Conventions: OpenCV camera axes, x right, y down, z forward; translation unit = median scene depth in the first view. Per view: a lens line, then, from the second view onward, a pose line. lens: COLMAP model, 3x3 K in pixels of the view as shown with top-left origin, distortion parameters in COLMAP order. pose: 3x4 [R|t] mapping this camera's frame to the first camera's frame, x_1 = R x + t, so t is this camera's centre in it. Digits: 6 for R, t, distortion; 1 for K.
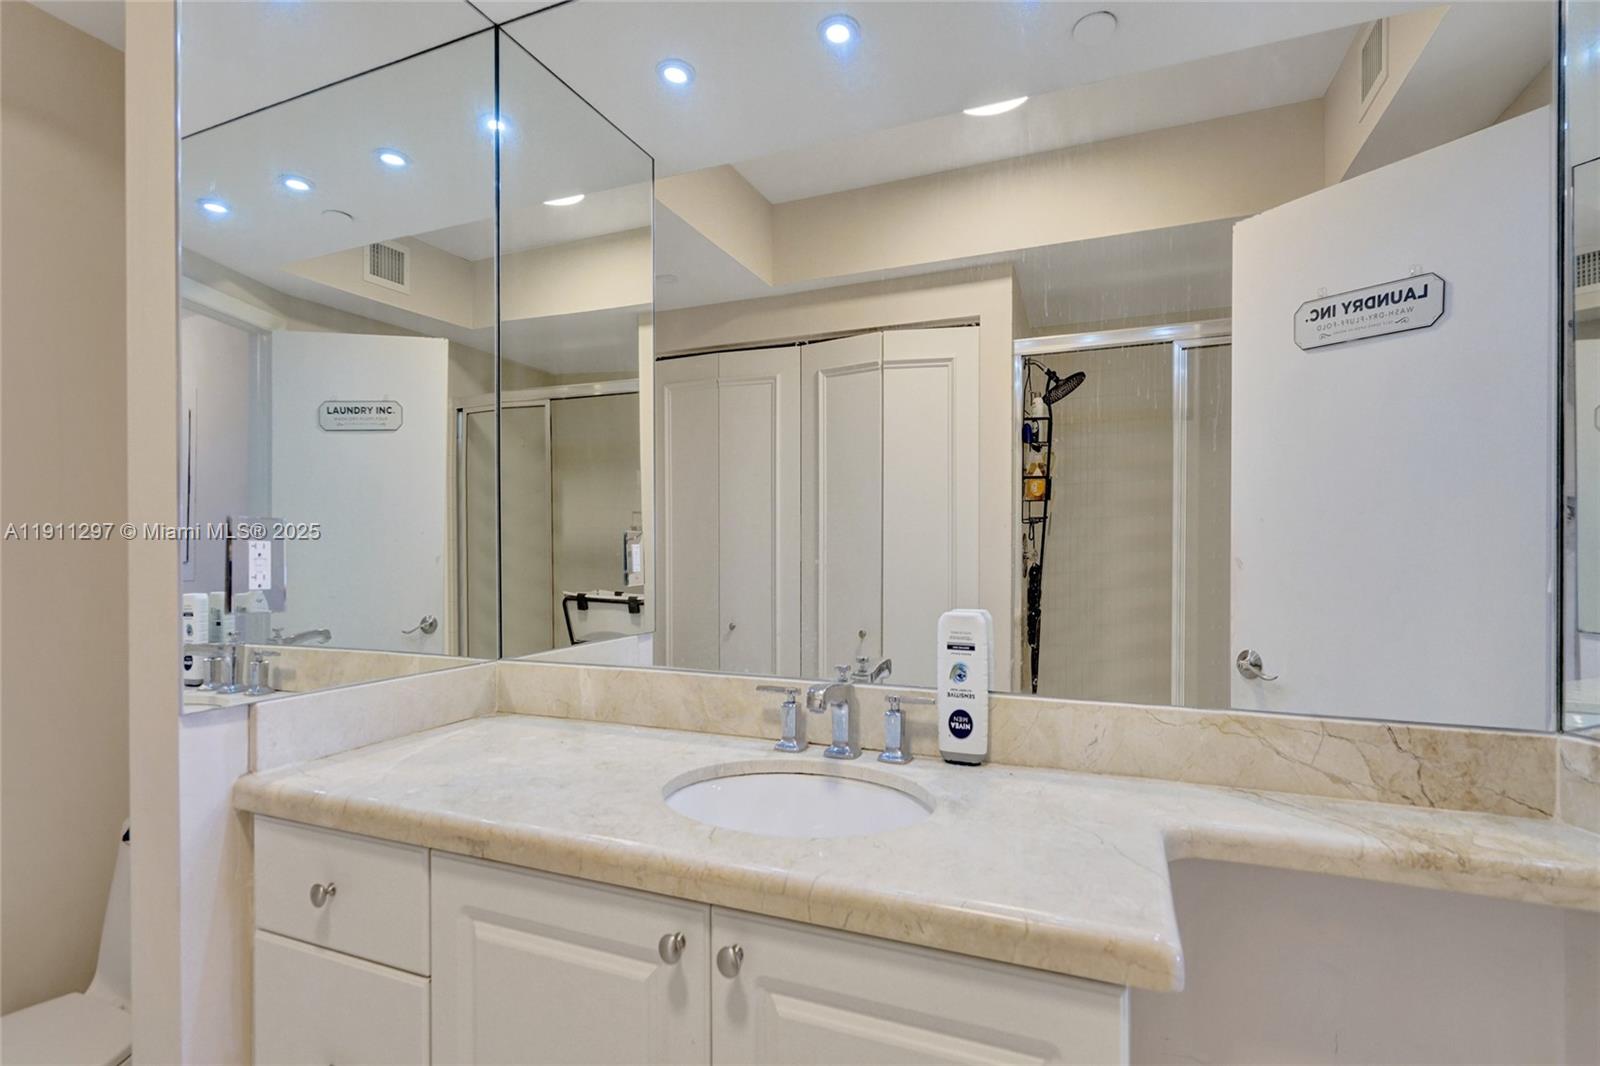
lens RADIAL K [[753.5, 0, 797.4], [0, 753.5, 546.2], [0, 0, 1]] dist [0.003675, -0.000868]
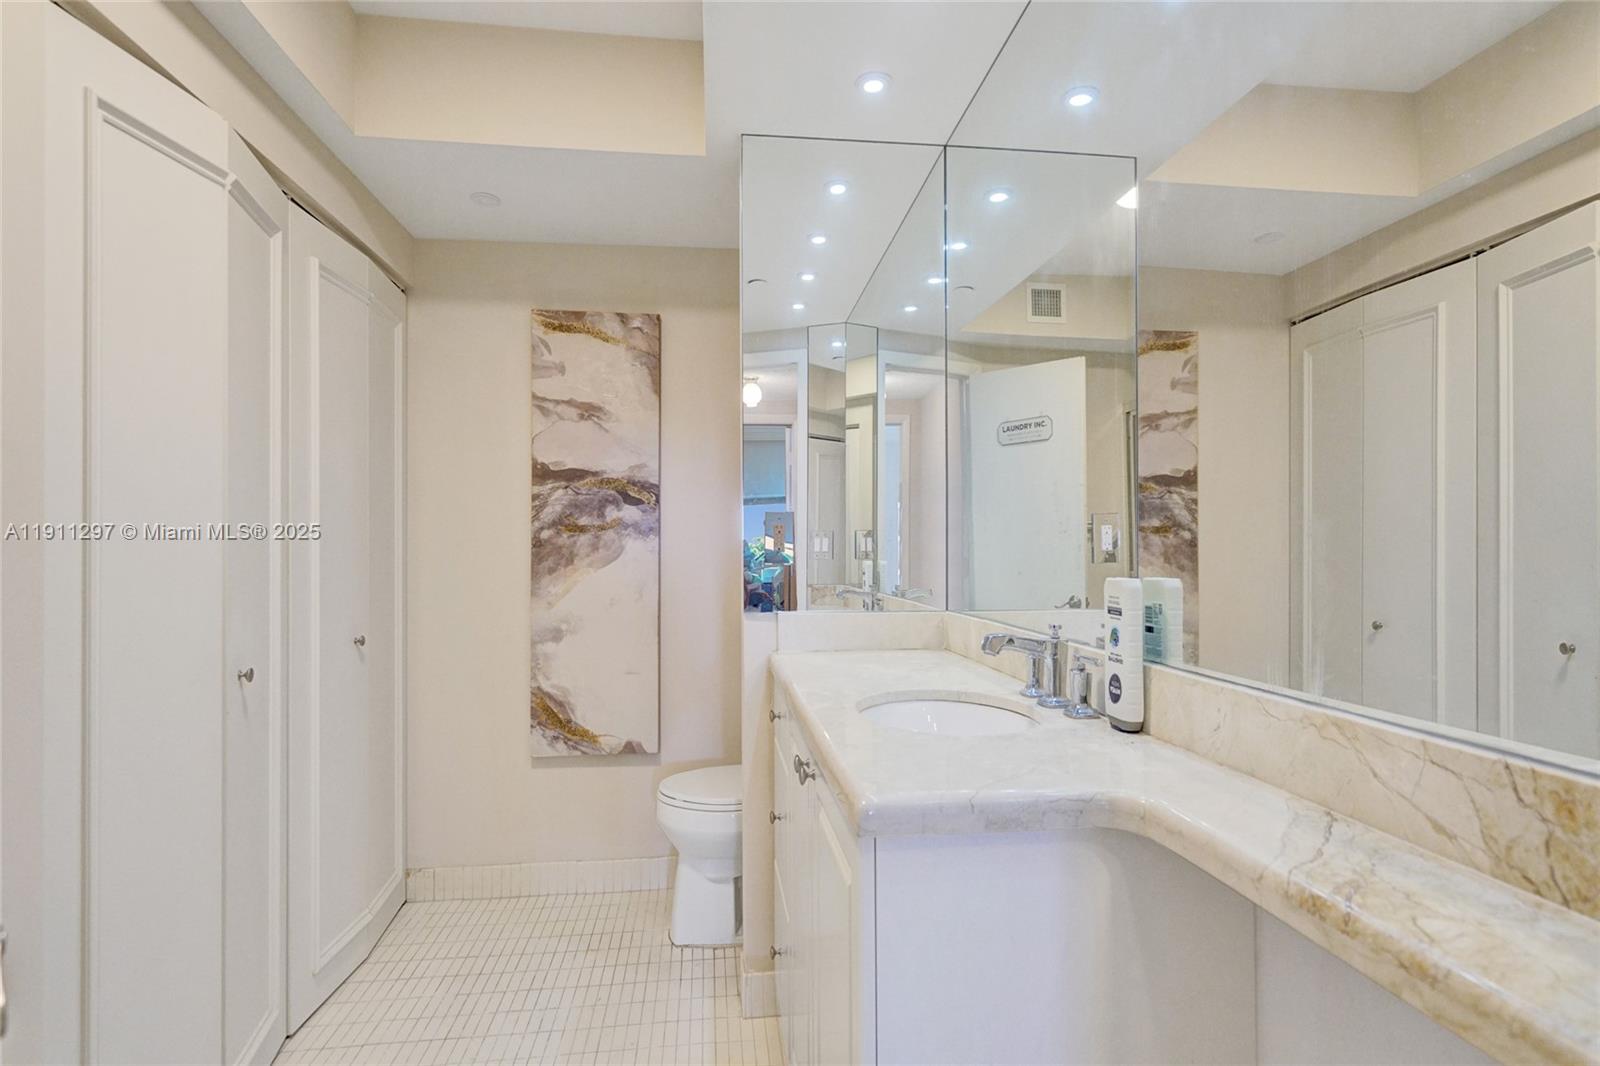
lens RADIAL K [[753.5, 0, 799.3], [0, 753.5, 536.3], [0, 0, 1]] dist [0.003675, -0.000868]
pose [[0.495594, -0.014021, -0.868441, 0.988807], [0.006334, 0.999901, -0.012529, 0.049005], [0.868531, 0.000708, 0.495634, 0.155596]]
